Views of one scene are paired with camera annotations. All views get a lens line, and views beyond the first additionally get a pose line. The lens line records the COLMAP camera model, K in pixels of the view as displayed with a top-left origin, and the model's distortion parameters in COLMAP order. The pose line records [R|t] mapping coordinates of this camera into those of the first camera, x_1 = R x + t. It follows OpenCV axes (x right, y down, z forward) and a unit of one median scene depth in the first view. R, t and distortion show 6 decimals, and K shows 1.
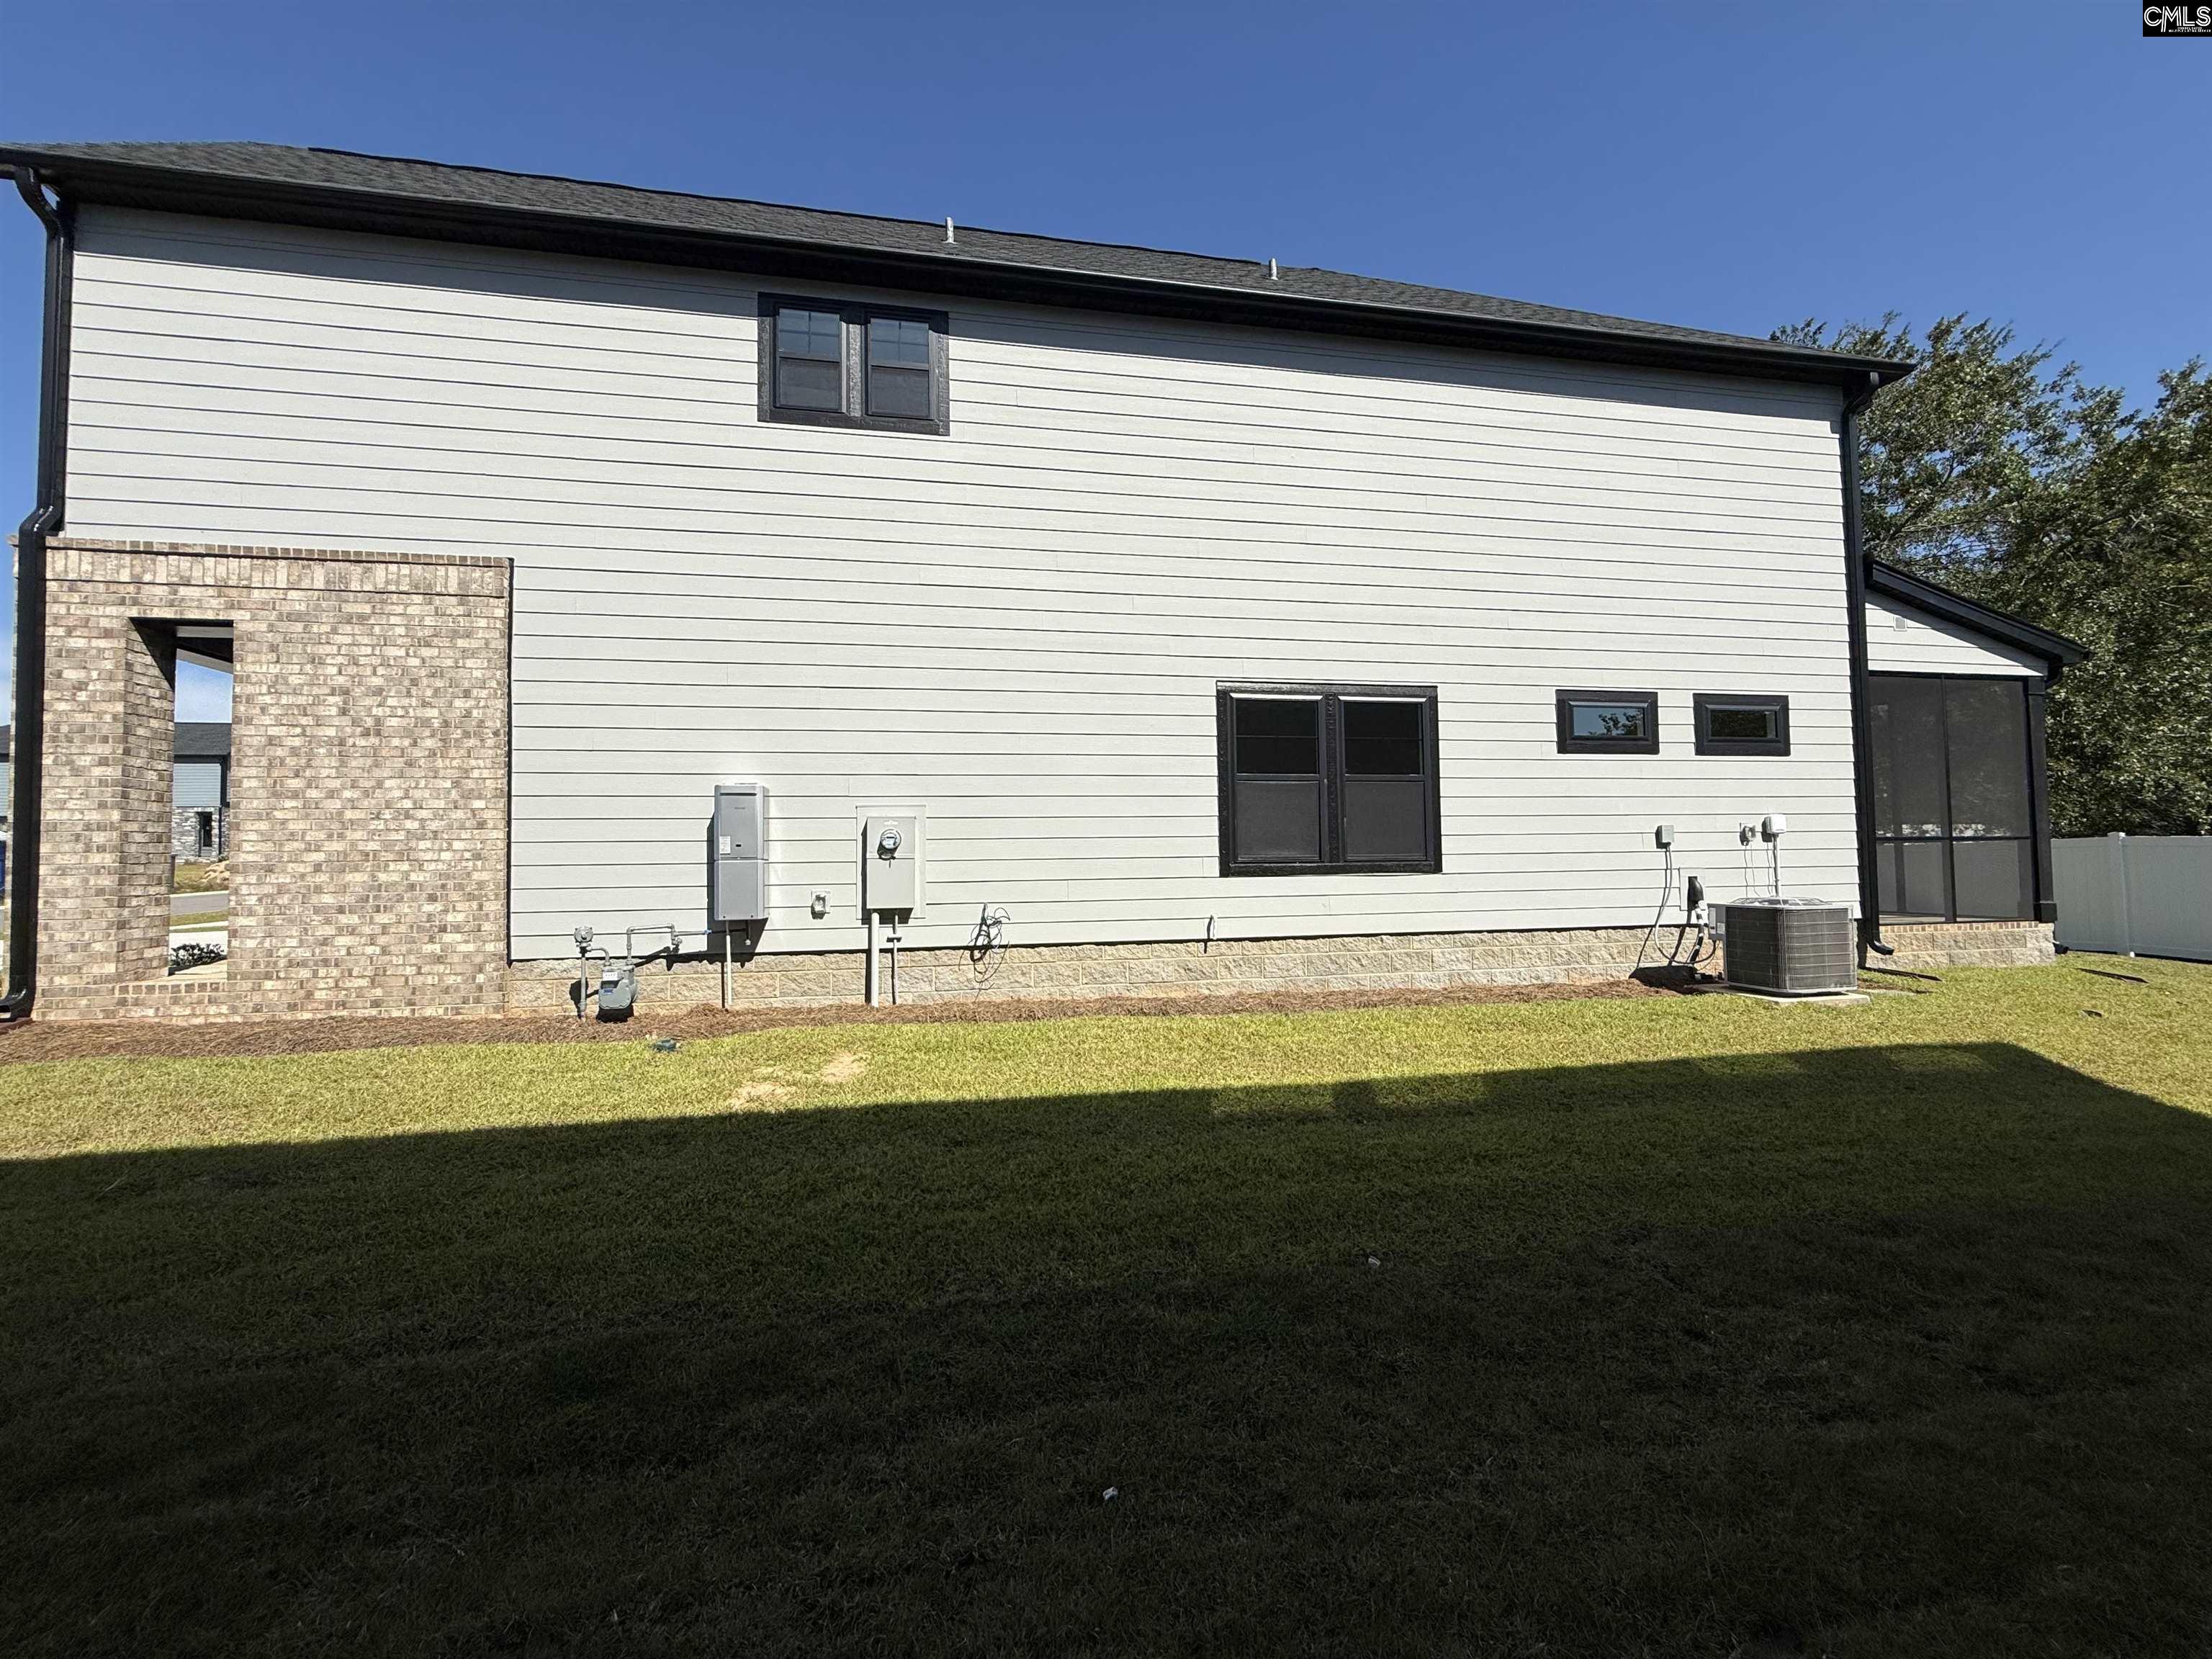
lens RADIAL K [[882.7, 0, 1106.6], [0, 882.7, 832.1], [0, 0, 1]] dist [-0.000169, 0.000114]
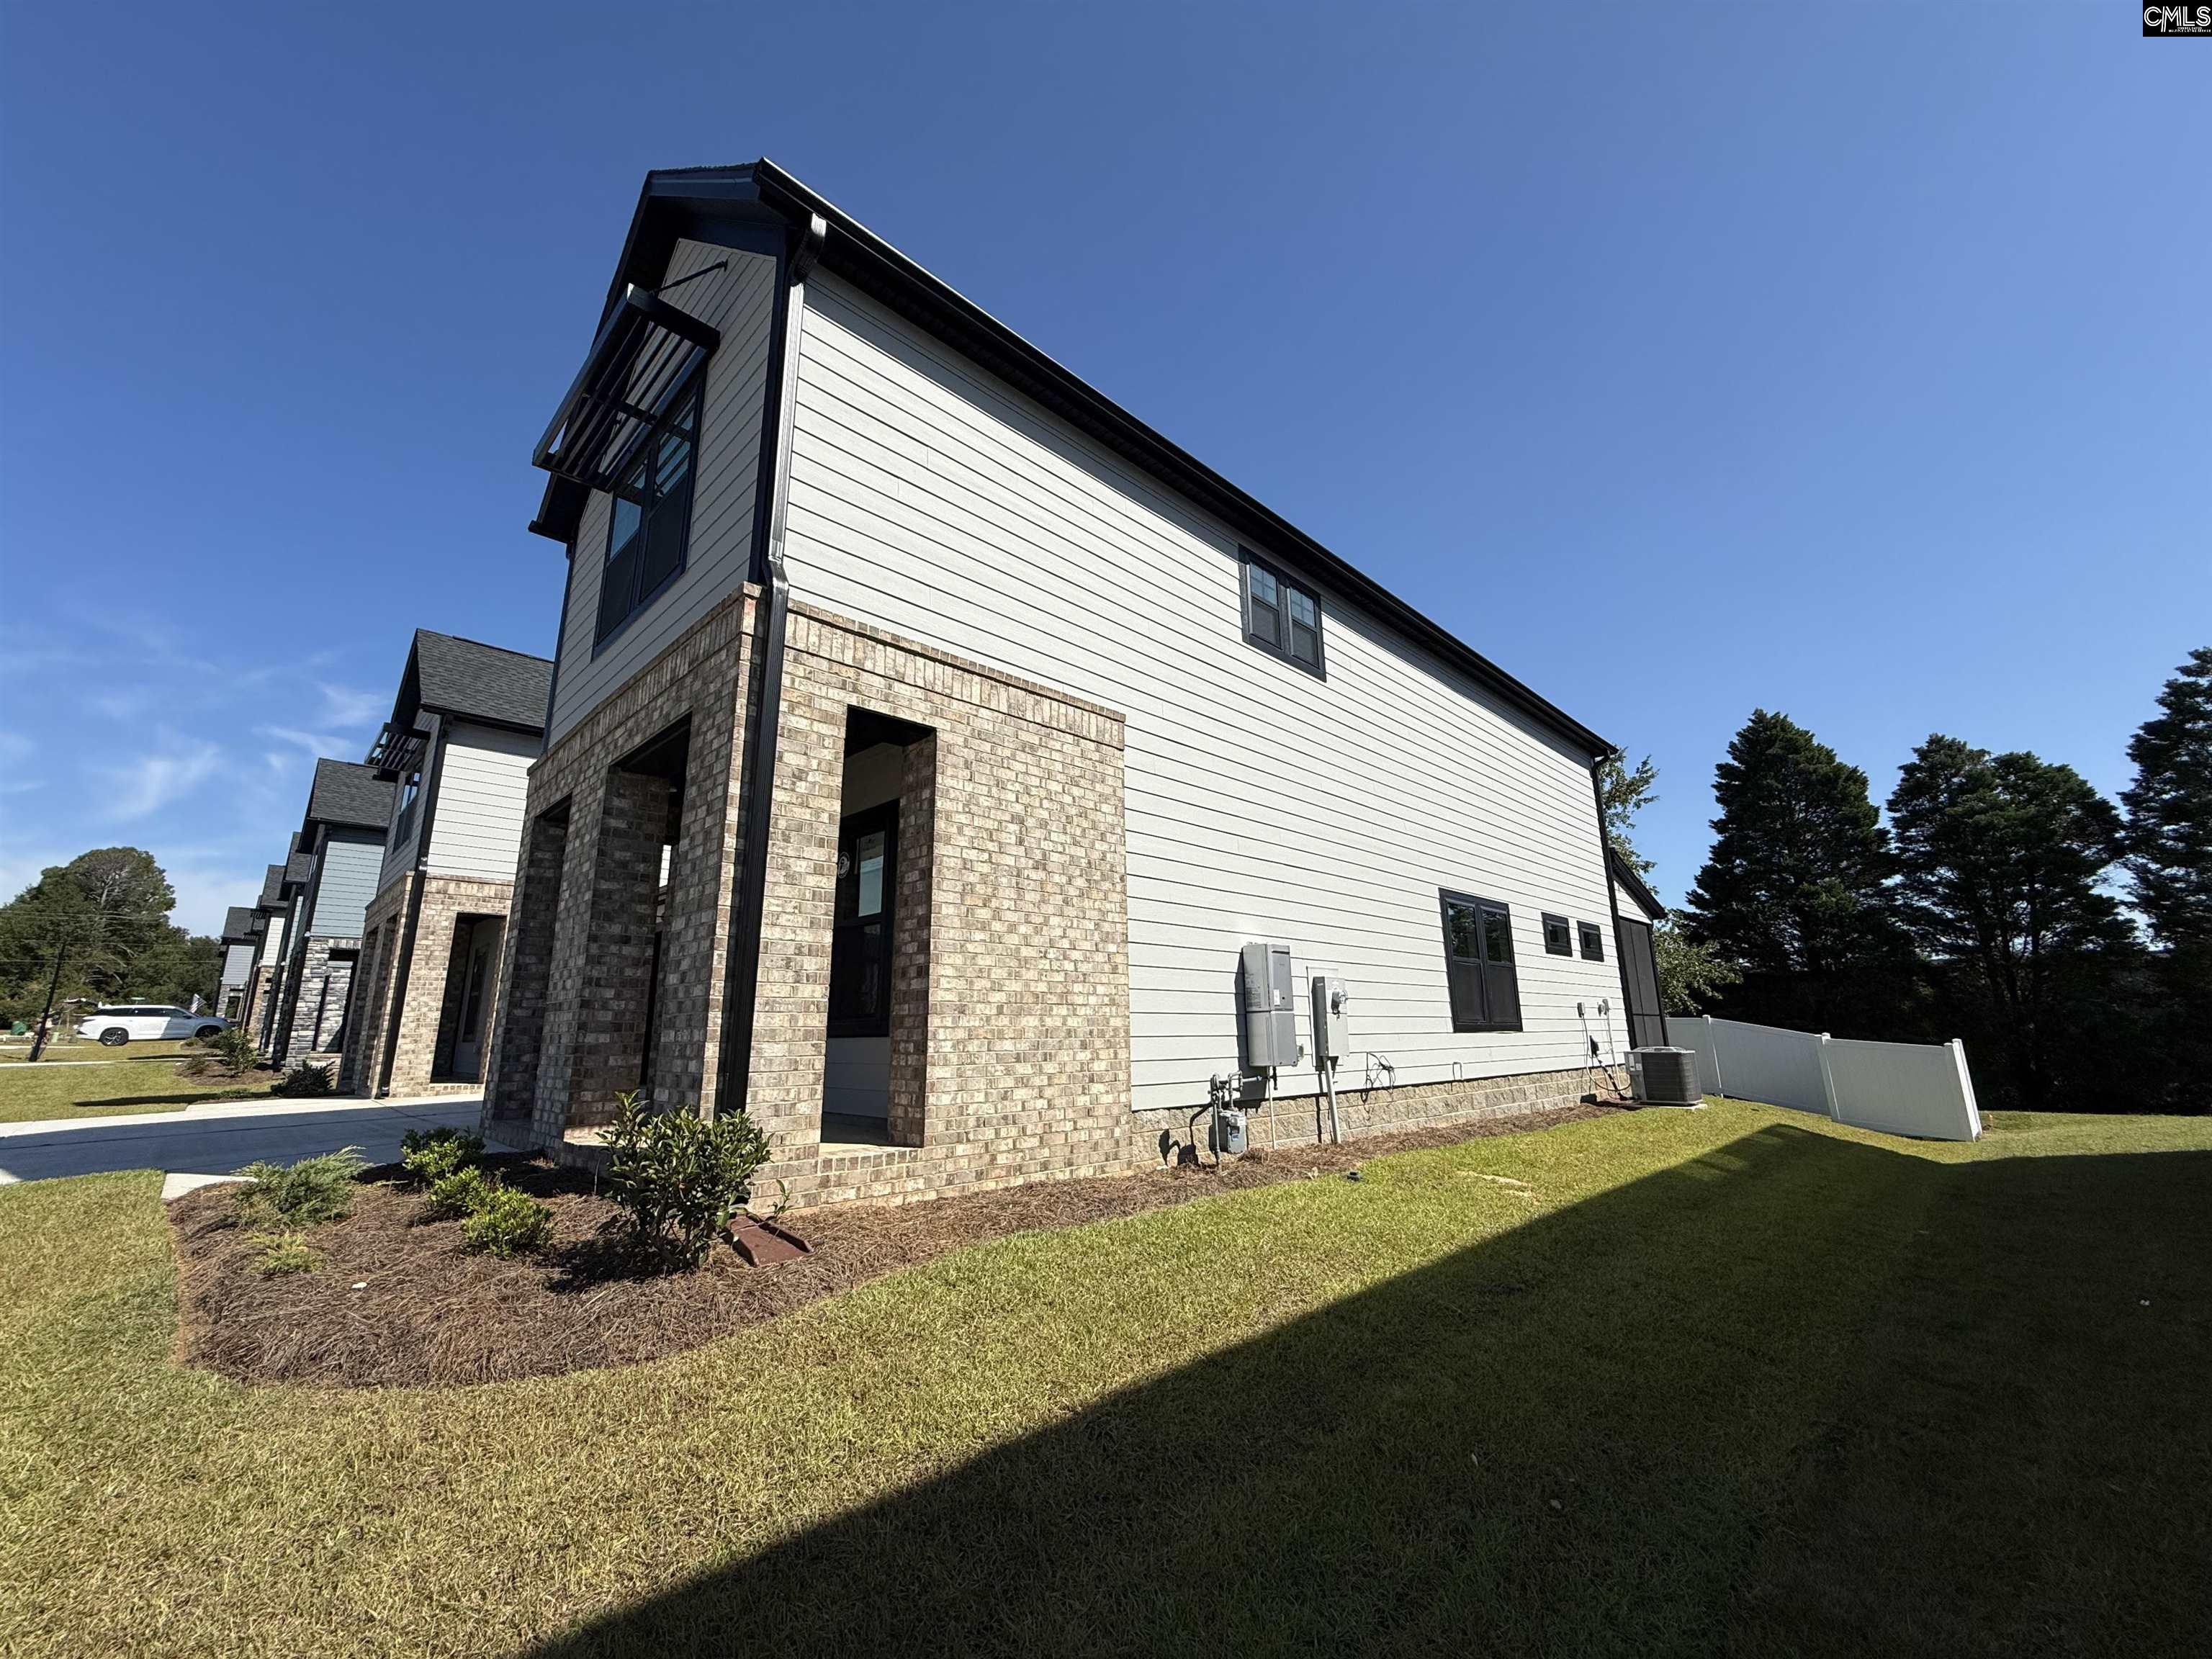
lens RADIAL K [[882.7, 0, 1105.5], [0, 882.7, 826.9], [0, 0, 1]] dist [-0.000169, 0.000114]
pose [[0.827733, 0.134381, 0.544794, -1.310494], [-0.021839, 0.977879, -0.208027, 0.042684], [-0.560697, 0.160293, 0.812357, 0.182158]]
